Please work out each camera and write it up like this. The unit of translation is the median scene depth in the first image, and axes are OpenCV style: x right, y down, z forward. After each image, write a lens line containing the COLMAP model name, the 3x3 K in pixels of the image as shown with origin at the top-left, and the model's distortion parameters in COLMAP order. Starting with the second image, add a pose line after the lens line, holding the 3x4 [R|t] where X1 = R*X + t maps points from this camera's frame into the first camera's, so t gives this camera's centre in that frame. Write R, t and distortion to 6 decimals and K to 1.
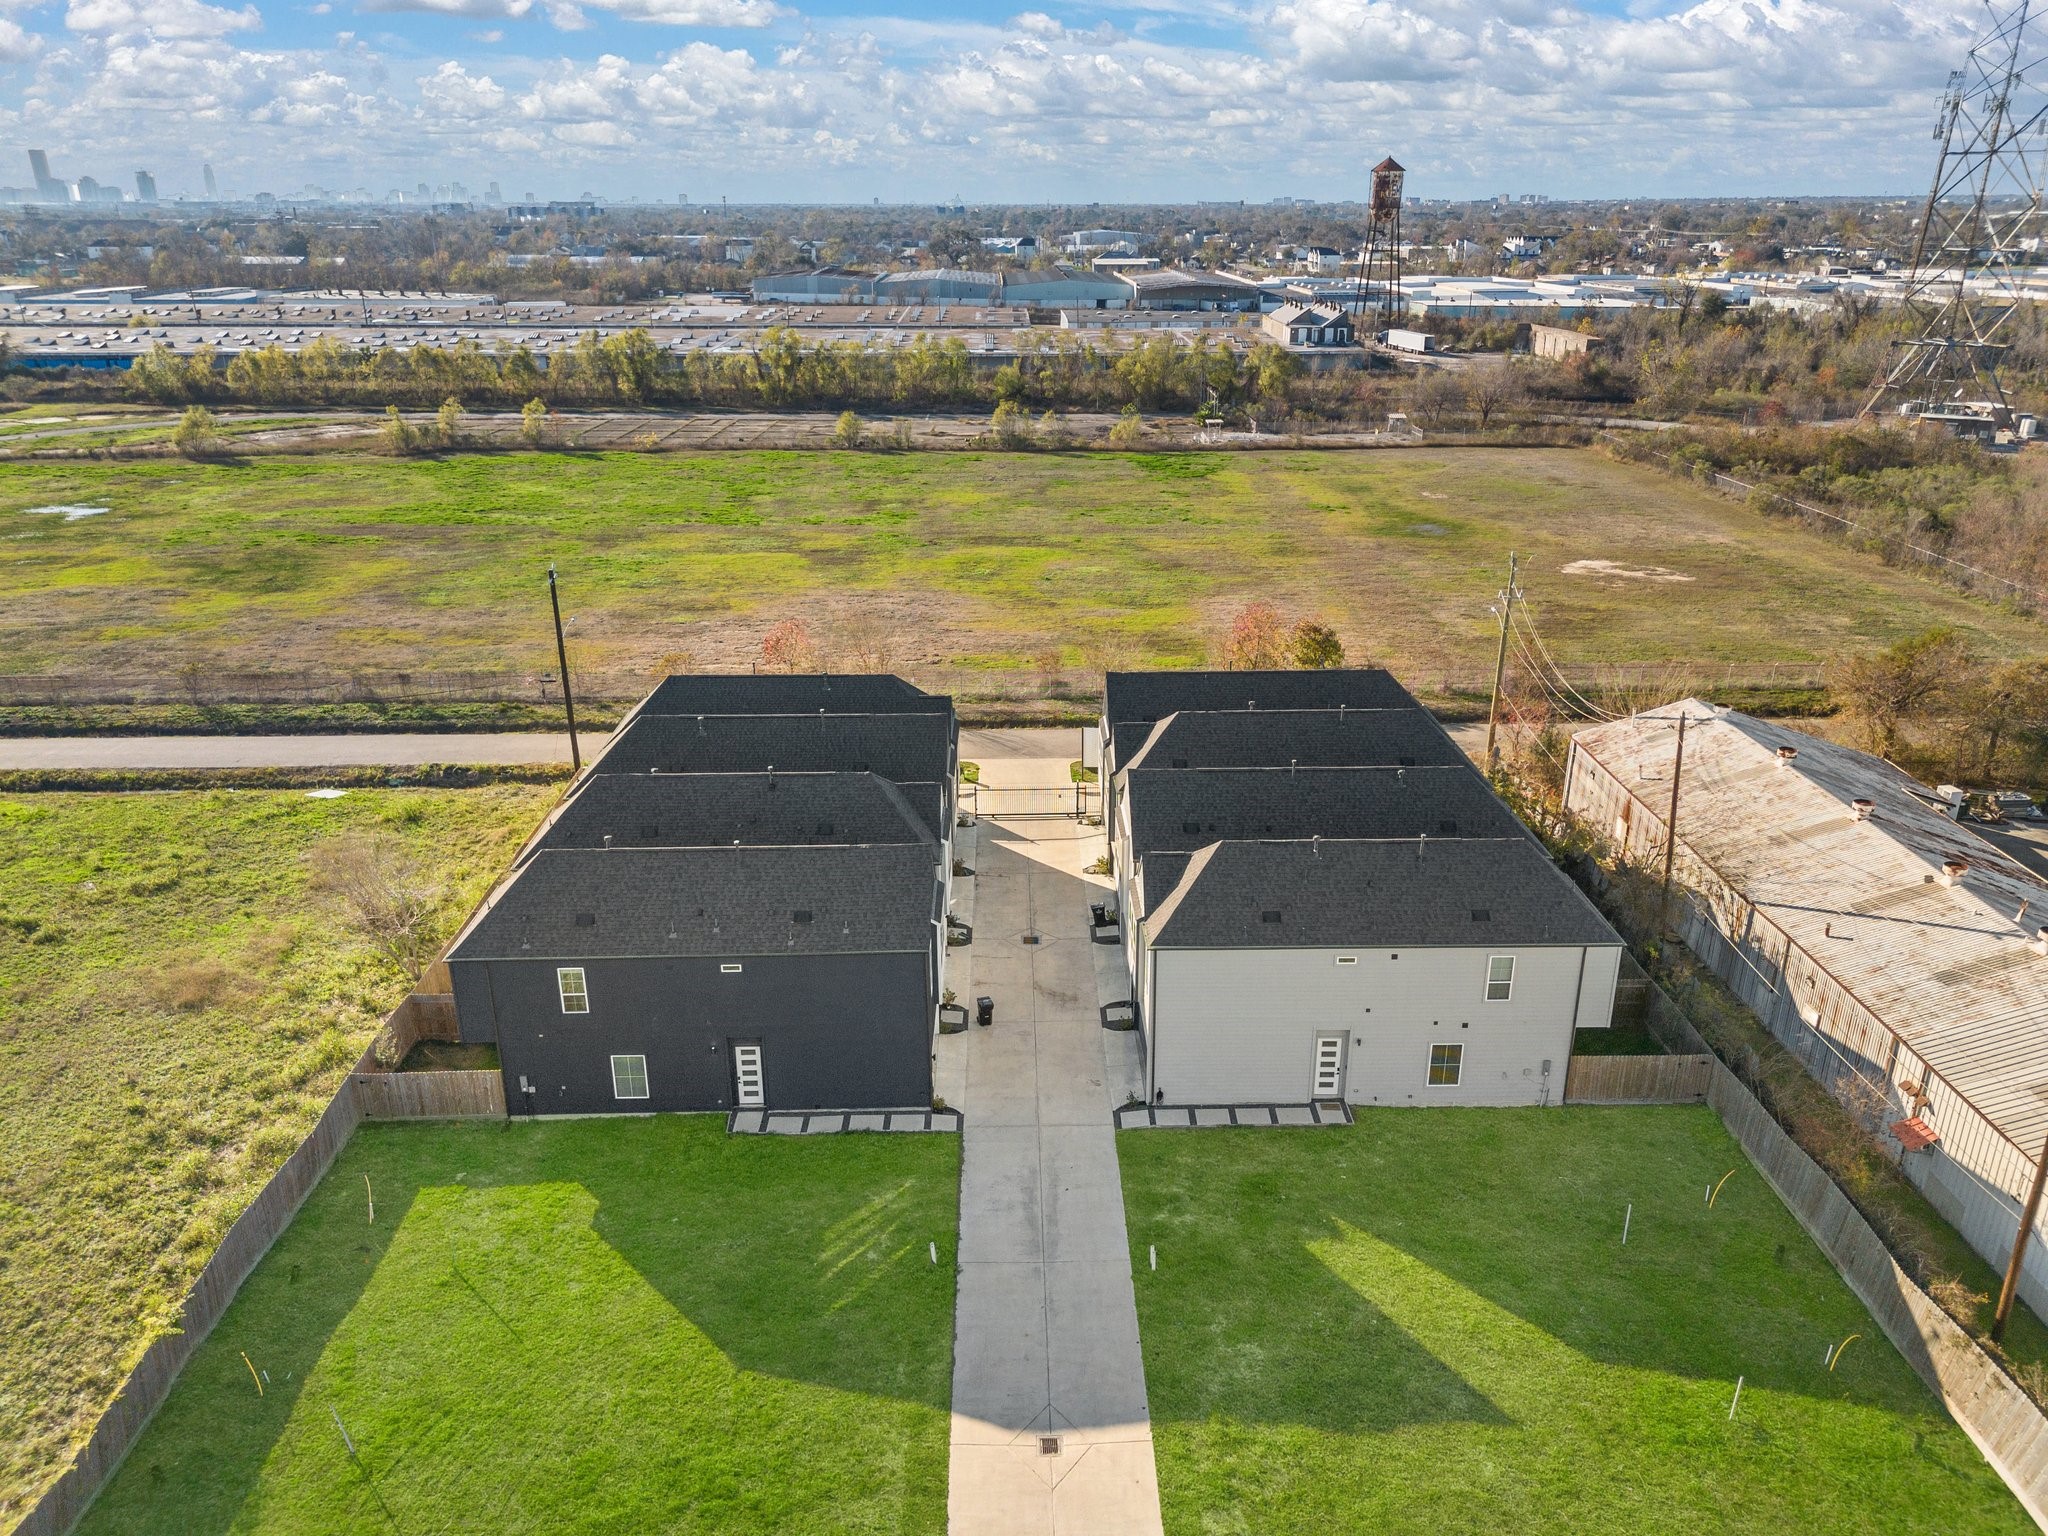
lens RADIAL K [[1456.8, 0, 1025.8], [0, 1456.8, 770.4], [0, 0, 1]] dist [0.050592, -0.052506]
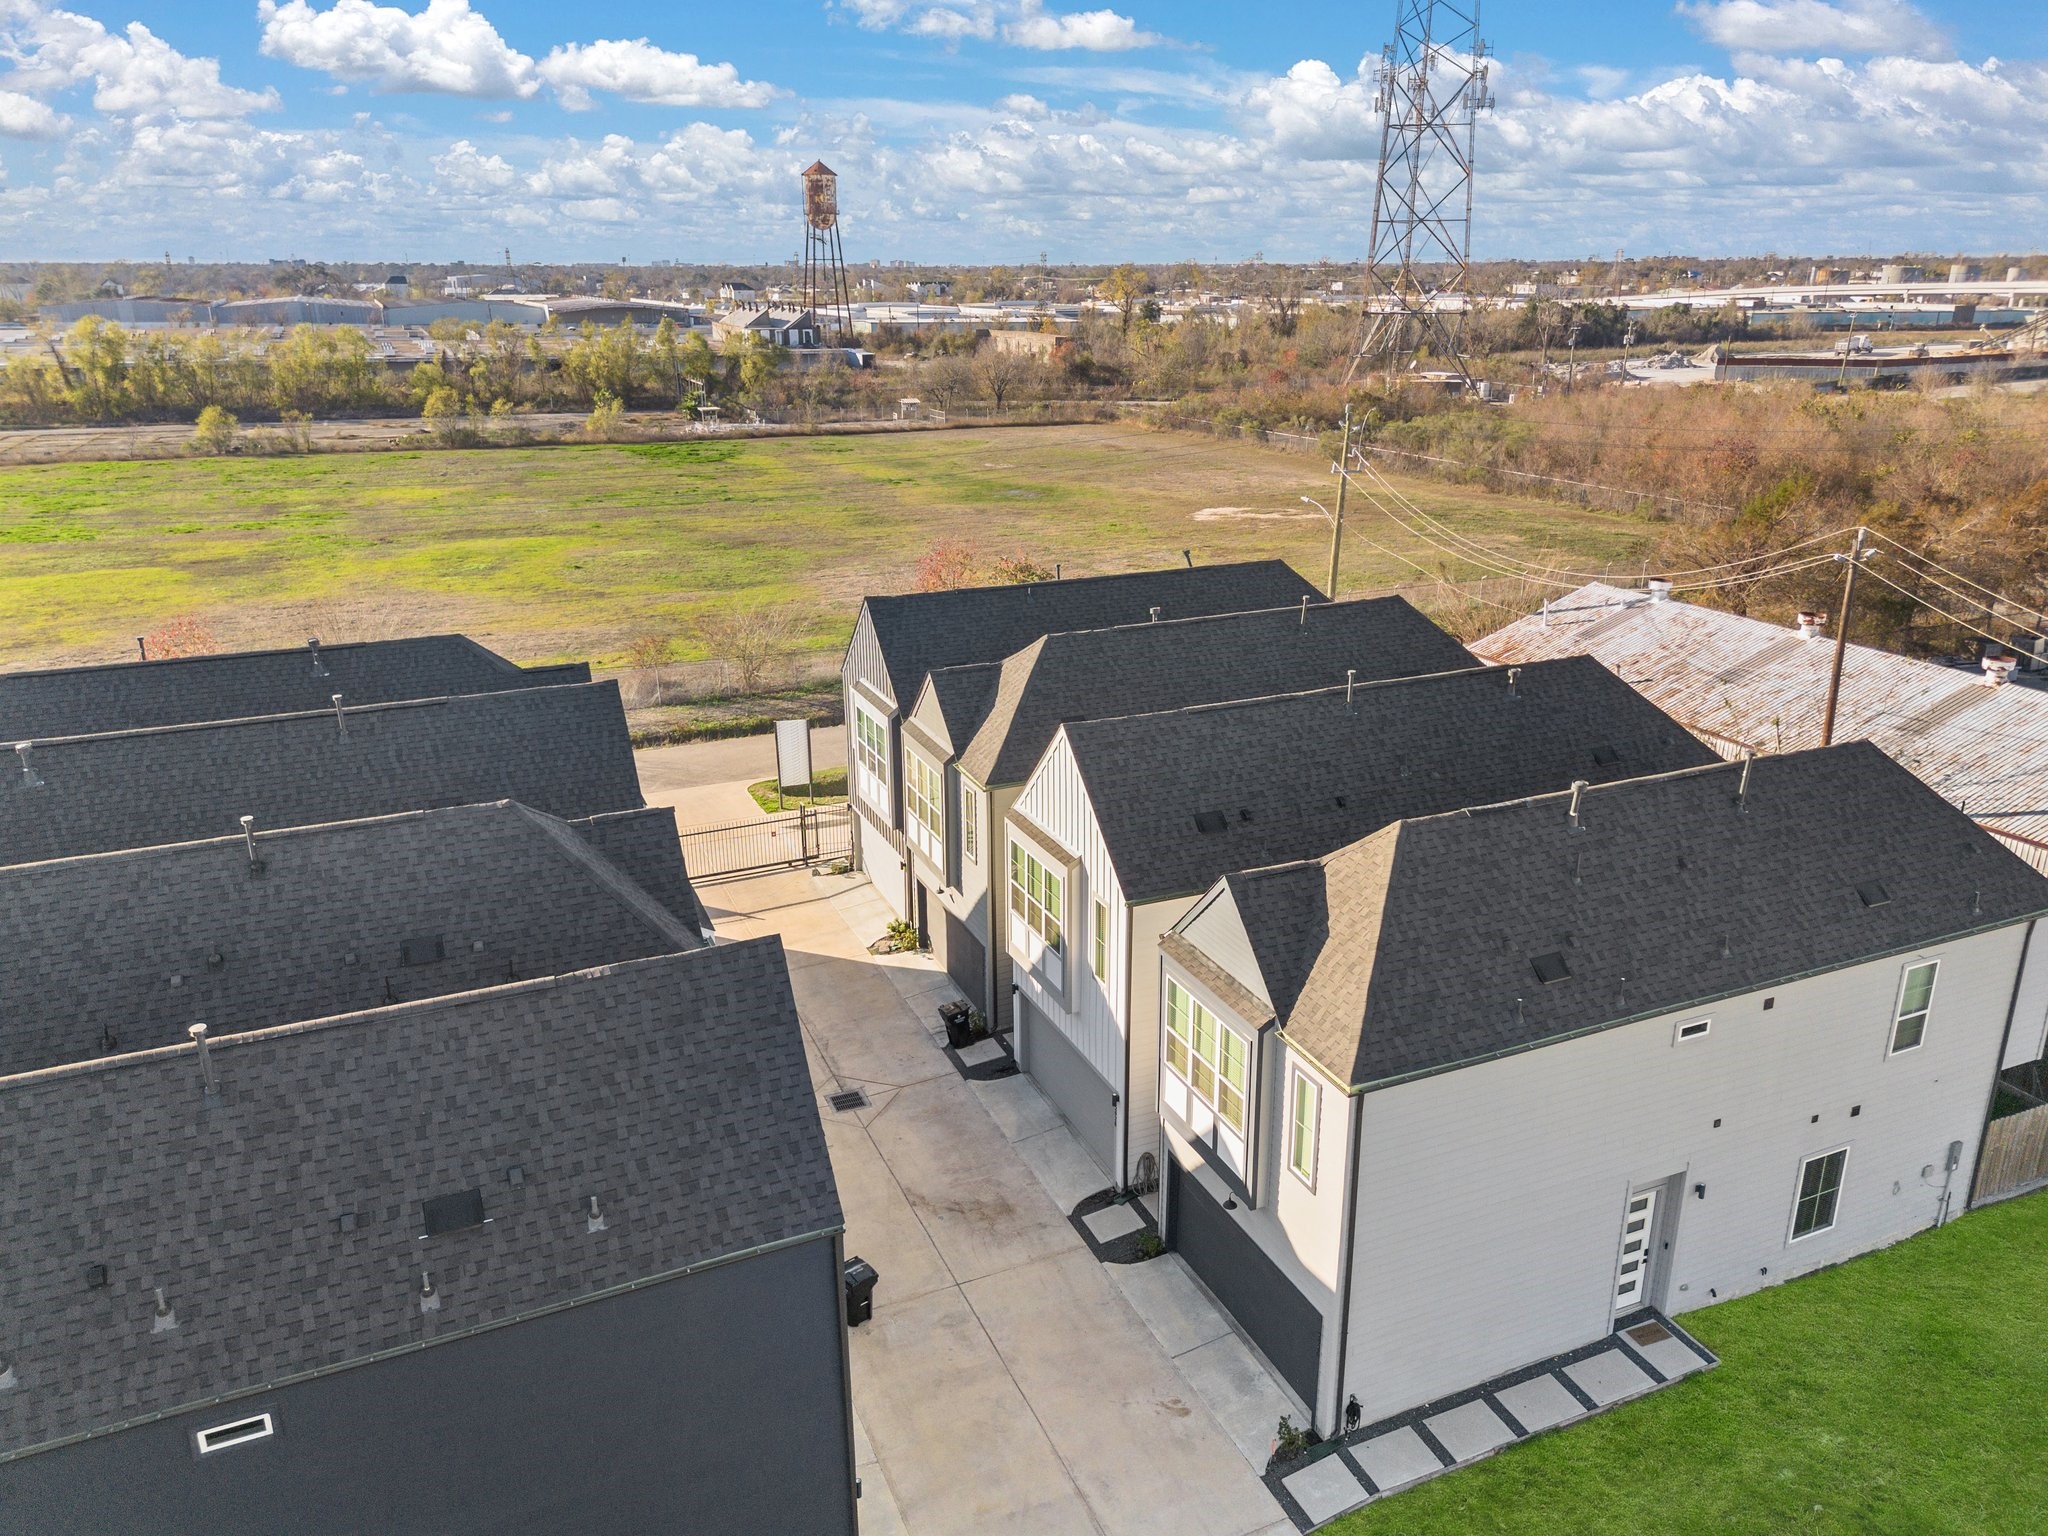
lens RADIAL K [[1456.8, 0, 1044.7], [0, 1456.8, 758.8], [0, 0, 1]] dist [0.050592, -0.052506]
pose [[0.918194, -0.122358, 0.376761, -0.050819], [0.140290, 0.989900, -0.020414, 0.008192], [-0.370458, 0.071599, 0.926086, 0.223891]]
